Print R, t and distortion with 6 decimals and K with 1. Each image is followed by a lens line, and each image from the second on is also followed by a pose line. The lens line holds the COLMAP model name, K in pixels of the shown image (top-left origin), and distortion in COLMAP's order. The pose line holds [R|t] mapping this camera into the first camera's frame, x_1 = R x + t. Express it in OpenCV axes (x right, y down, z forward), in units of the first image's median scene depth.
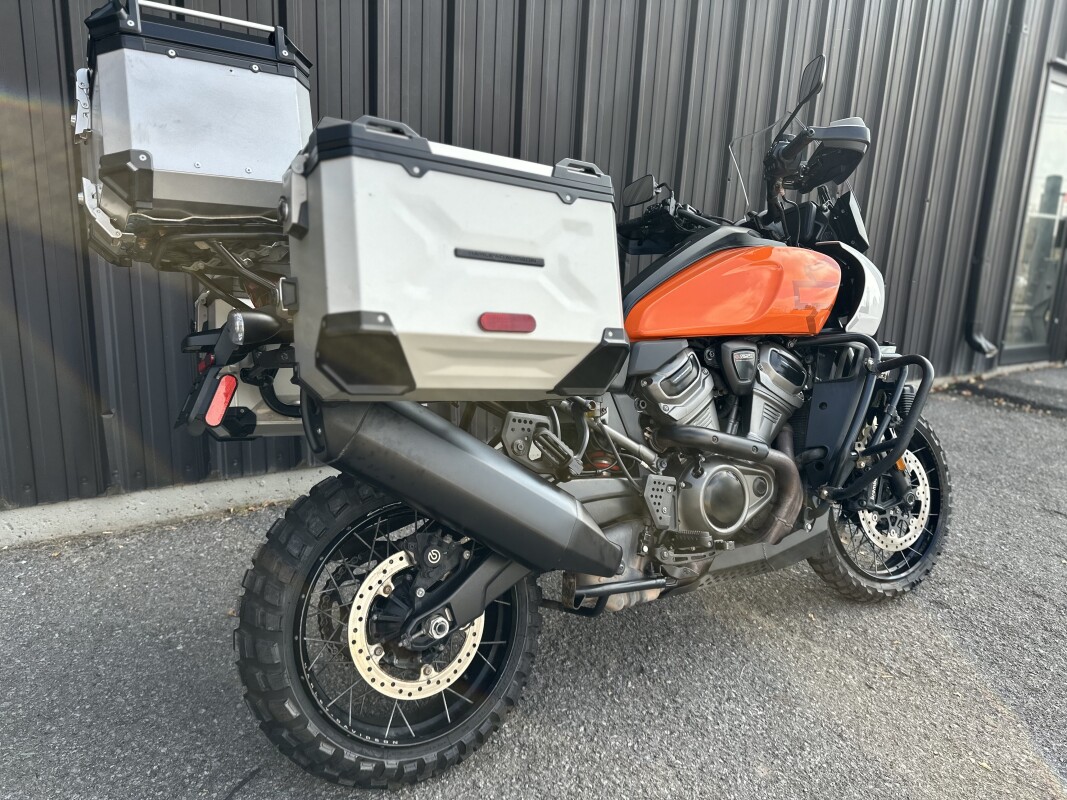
lens RADIAL K [[757.2, 0, 526.8], [0, 757.2, 390.0], [0, 0, 1]] dist [0.003825, -0.001287]
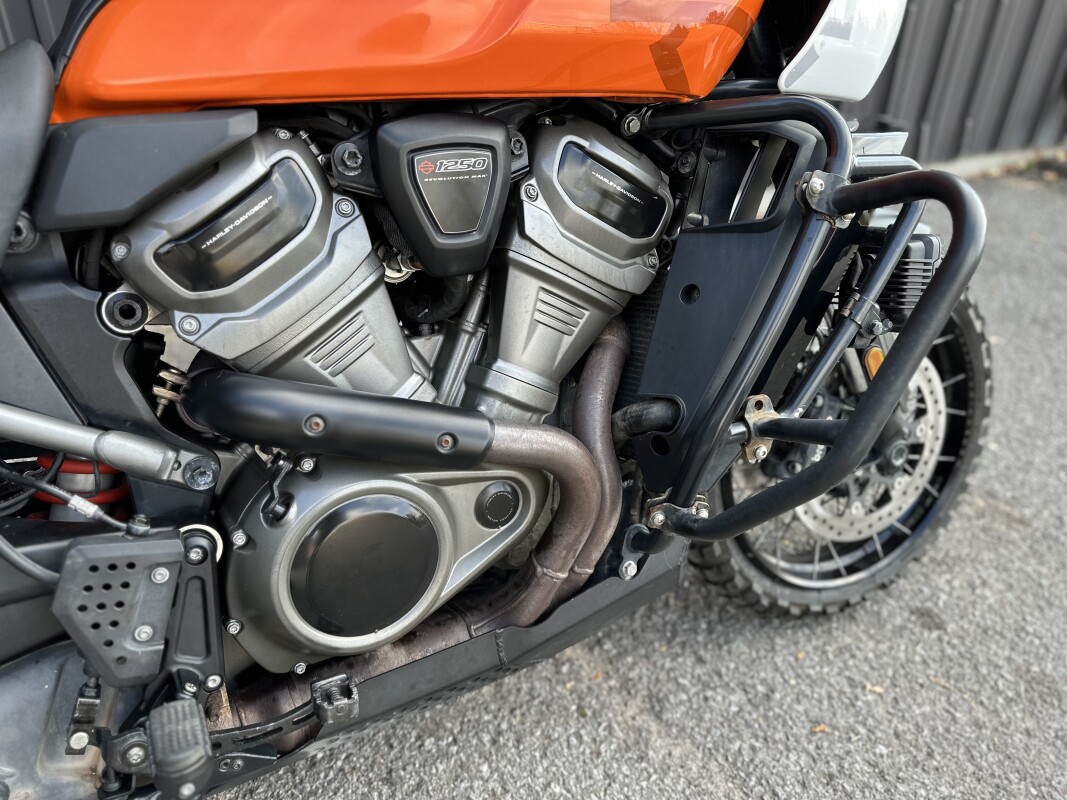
lens RADIAL K [[759.5, 0, 531.9], [0, 759.5, 404.7], [0, 0, 1]] dist [0.045760, -0.058597]
pose [[0.999135, 0.016933, -0.037977, 0.320531], [-0.003866, 0.947201, 0.320616, -0.051391], [0.041401, -0.320192, 0.946448, 0.592538]]
